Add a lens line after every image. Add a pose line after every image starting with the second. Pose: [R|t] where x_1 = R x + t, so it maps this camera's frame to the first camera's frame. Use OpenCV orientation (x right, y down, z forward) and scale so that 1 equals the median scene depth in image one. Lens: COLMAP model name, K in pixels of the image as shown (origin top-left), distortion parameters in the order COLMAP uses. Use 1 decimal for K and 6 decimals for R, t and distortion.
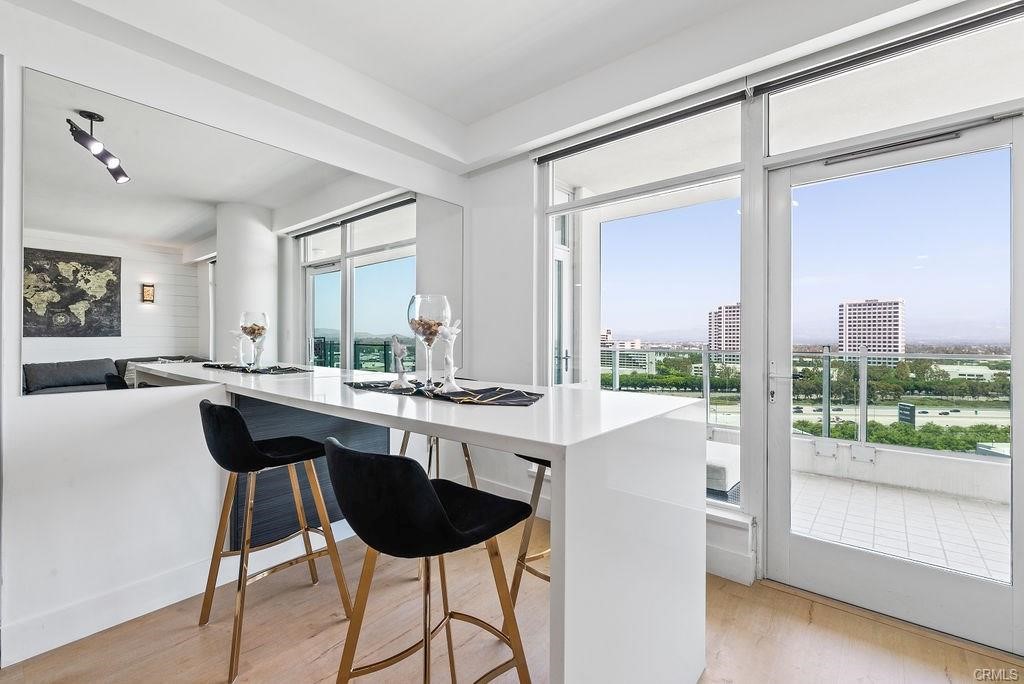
lens RADIAL K [[436.0, 0, 509.6], [0, 436.0, 339.0], [0, 0, 1]] dist [-0.001038, -0.000925]
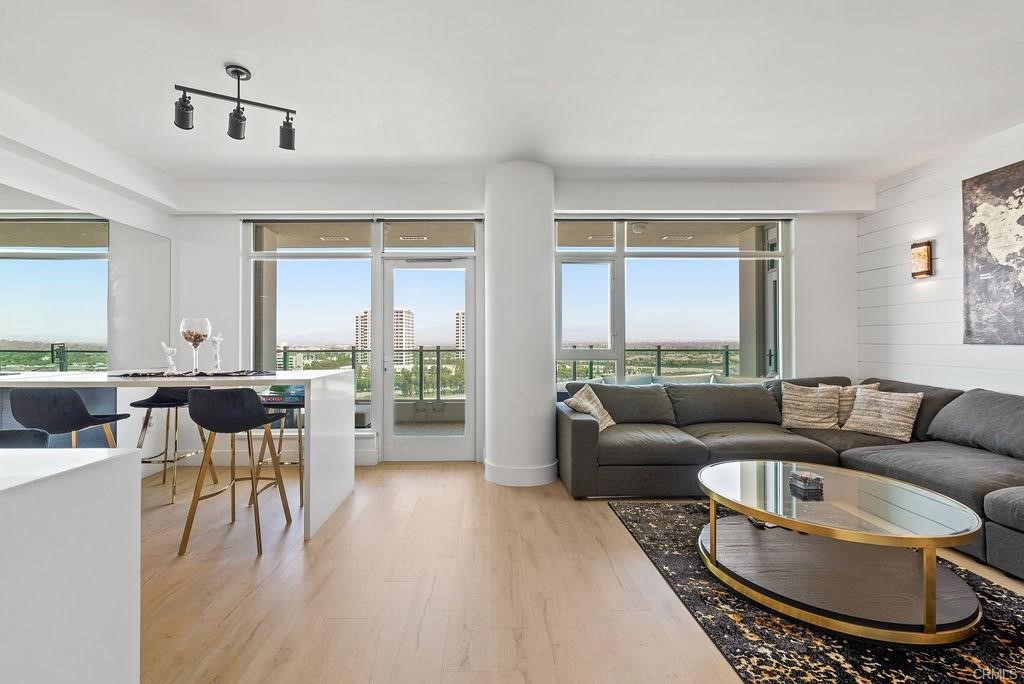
lens RADIAL K [[445.1, 0, 489.7], [0, 445.1, 335.9], [0, 0, 1]] dist [-0.000075, -0.000171]
pose [[0.751135, 0.002634, 0.660144, -0.368837], [0.006160, 0.999921, -0.010999, -0.004674], [-0.660120, 0.012328, 0.751059, -0.808587]]
